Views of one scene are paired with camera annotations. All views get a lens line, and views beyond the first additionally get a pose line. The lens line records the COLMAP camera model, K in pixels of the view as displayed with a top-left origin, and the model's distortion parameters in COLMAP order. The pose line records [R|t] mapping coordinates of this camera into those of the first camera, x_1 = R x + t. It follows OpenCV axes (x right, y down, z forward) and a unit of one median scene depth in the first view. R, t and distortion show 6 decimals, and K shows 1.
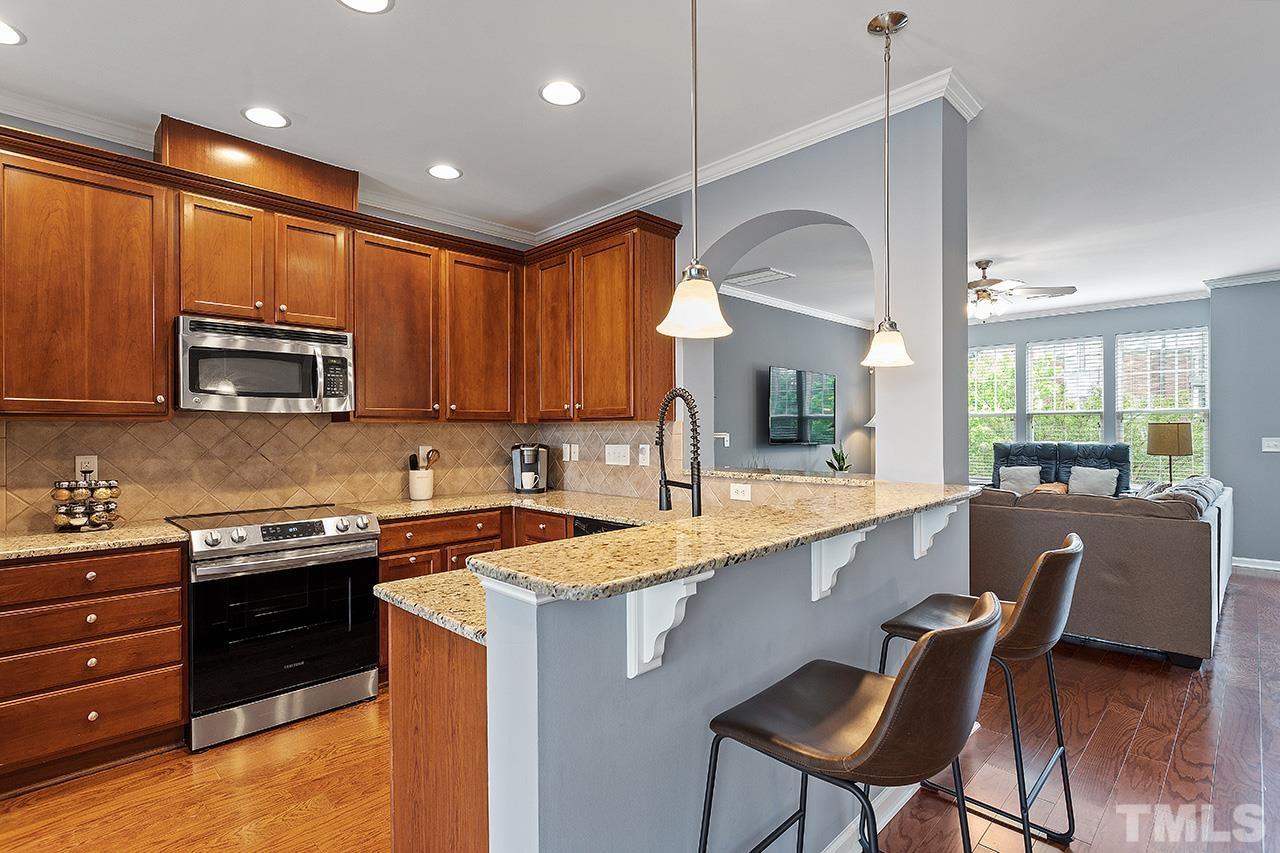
lens RADIAL K [[610.4, 0, 630.0], [0, 610.4, 432.6], [0, 0, 1]] dist [-0.002977, 0.003676]
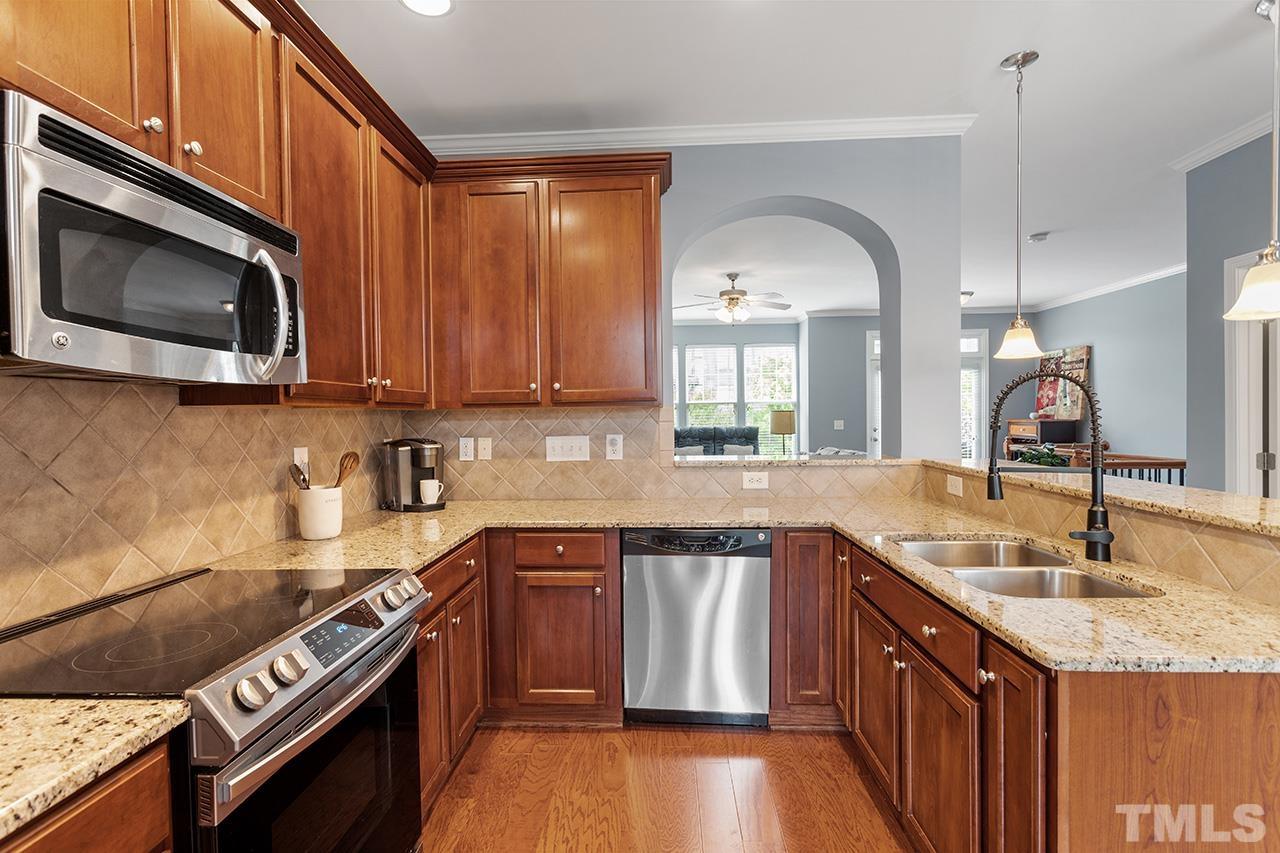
lens RADIAL K [[610.4, 0, 633.4], [0, 610.4, 426.0], [0, 0, 1]] dist [-0.002977, 0.003676]
pose [[0.733272, -0.016166, 0.679743, -0.574135], [0.011952, 0.999869, 0.010886, -0.001146], [-0.679830, 0.000141, 0.733370, 0.402544]]
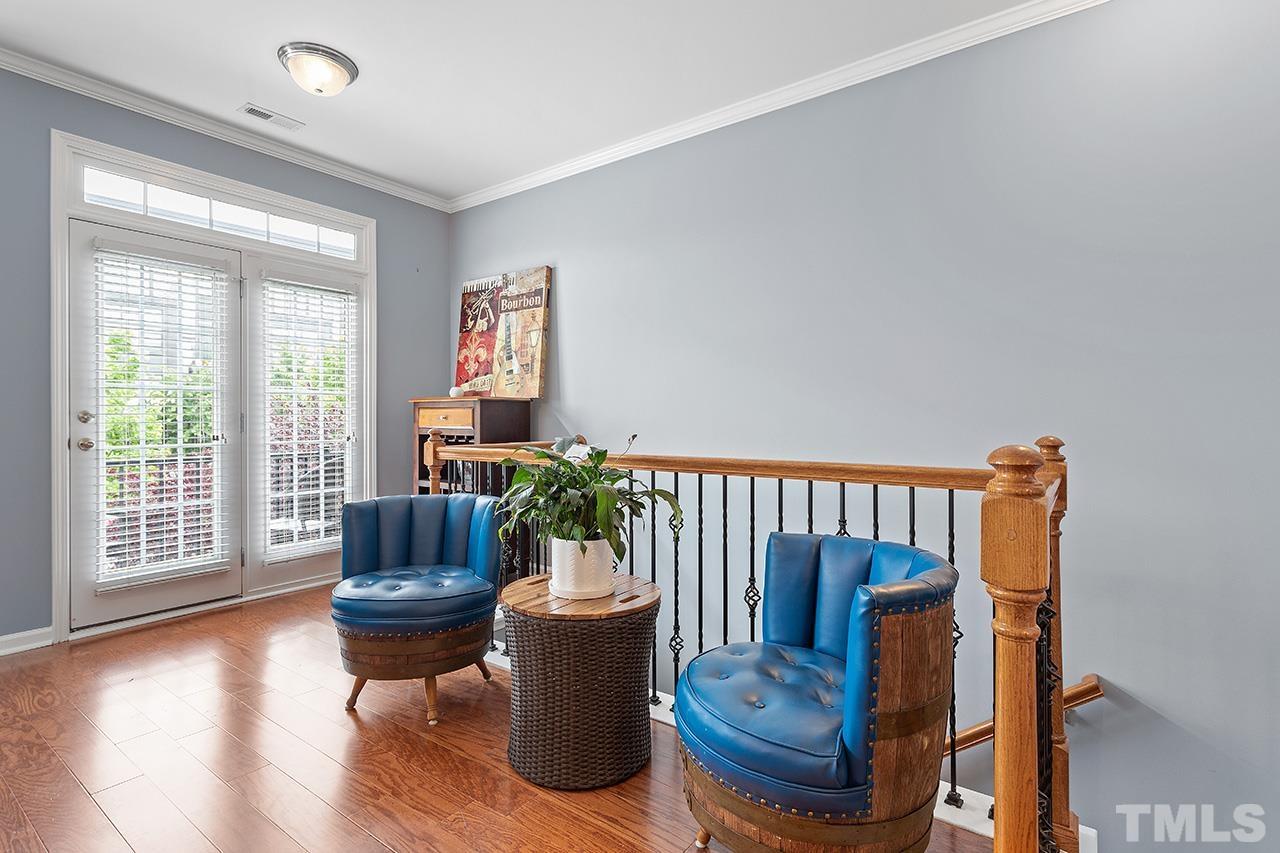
lens RADIAL K [[610.4, 0, 631.2], [0, 610.4, 422.9], [0, 0, 1]] dist [-0.002977, 0.003676]
pose [[-0.158029, 0.002340, 0.987432, 0.846096], [0.007559, 0.999971, -0.001160, 0.069015], [-0.987406, 0.007281, -0.158042, 0.916798]]
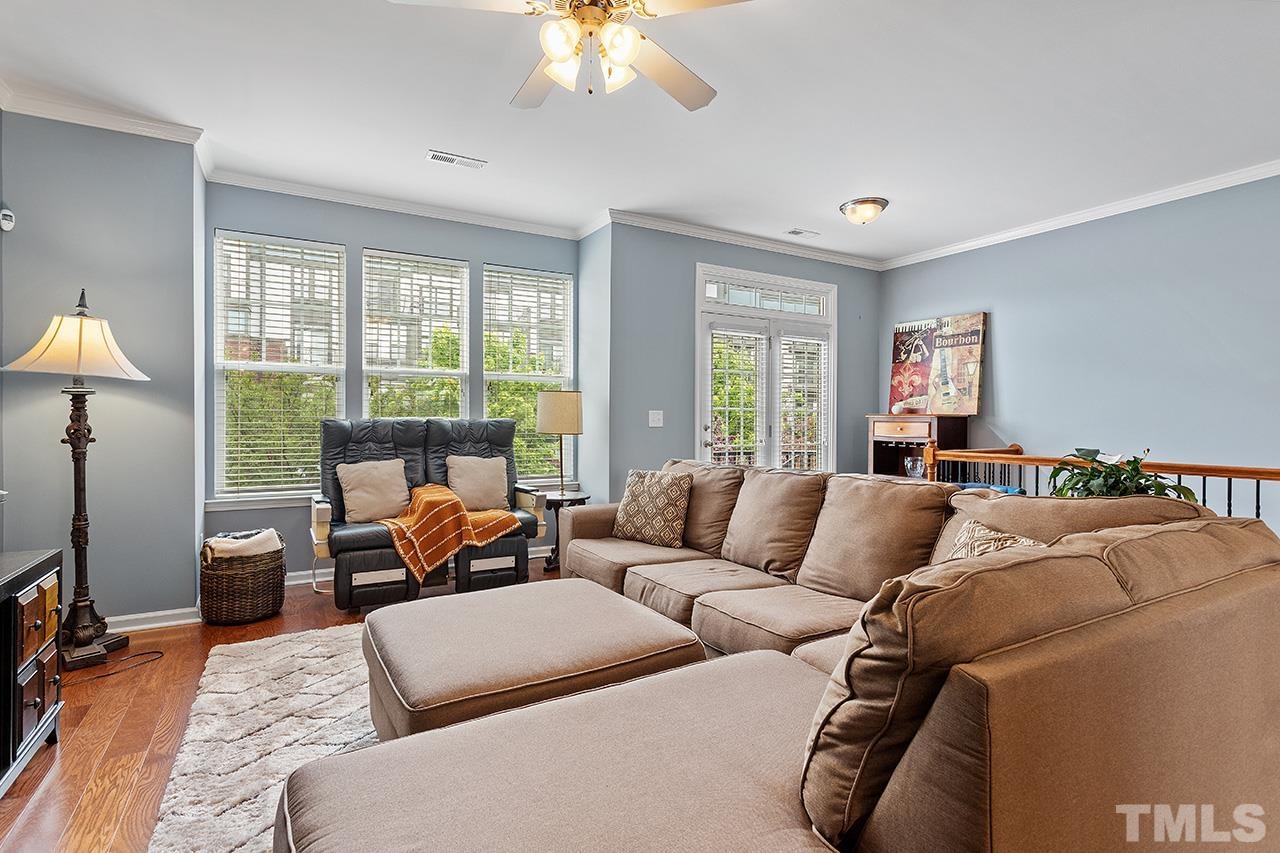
lens RADIAL K [[610.4, 0, 622.8], [0, 610.4, 422.8], [0, 0, 1]] dist [-0.002977, 0.003676]
pose [[0.252781, 0.002078, 0.967521, 0.335434], [-0.003796, 0.999992, -0.001156, 0.043631], [-0.967516, -0.003381, 0.252787, 1.376856]]
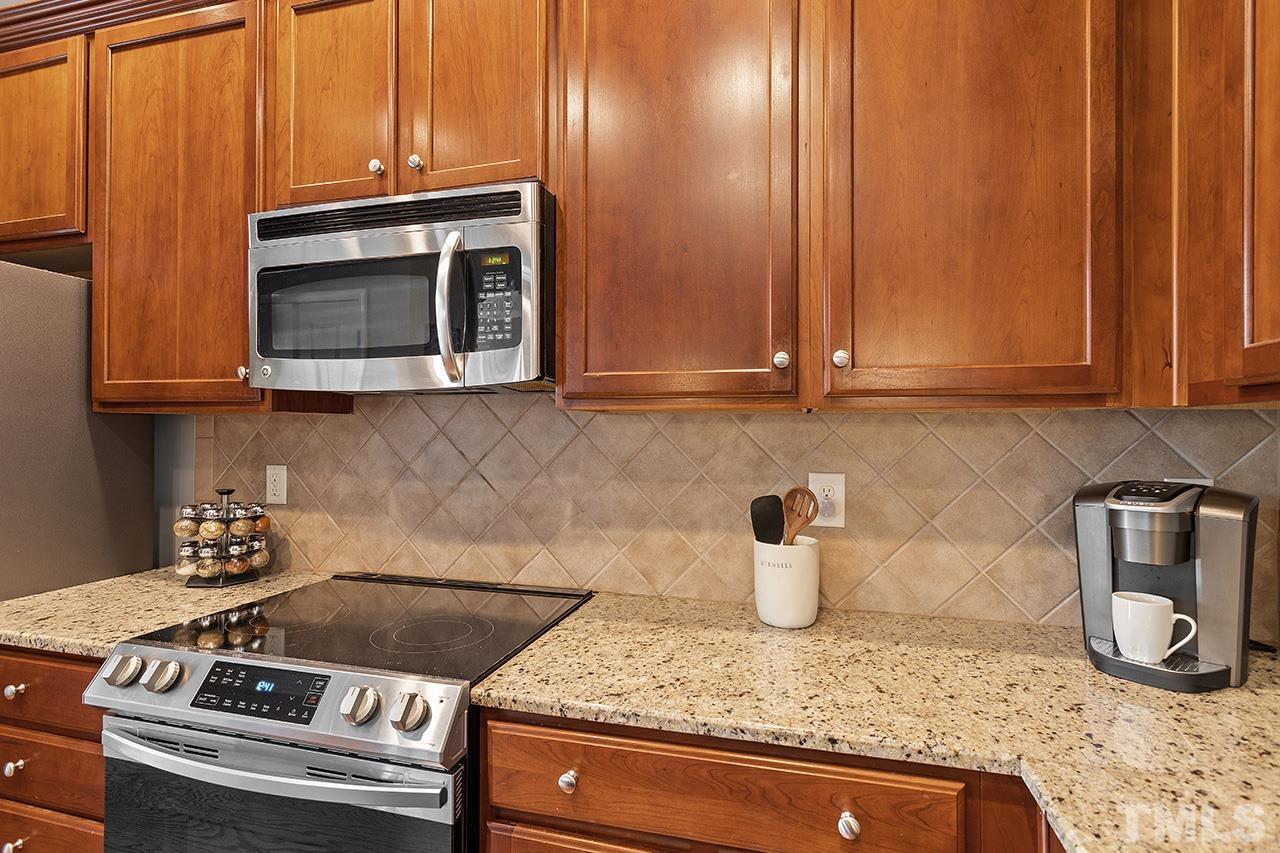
lens RADIAL K [[610.4, 0, 641.3], [0, 610.4, 426.8], [0, 0, 1]] dist [-0.002977, 0.003676]
pose [[0.508171, 0.002360, -0.861253, -0.079749], [-0.008276, 0.999963, -0.002143, -0.005762], [0.861217, 0.008217, 0.508171, 0.818392]]
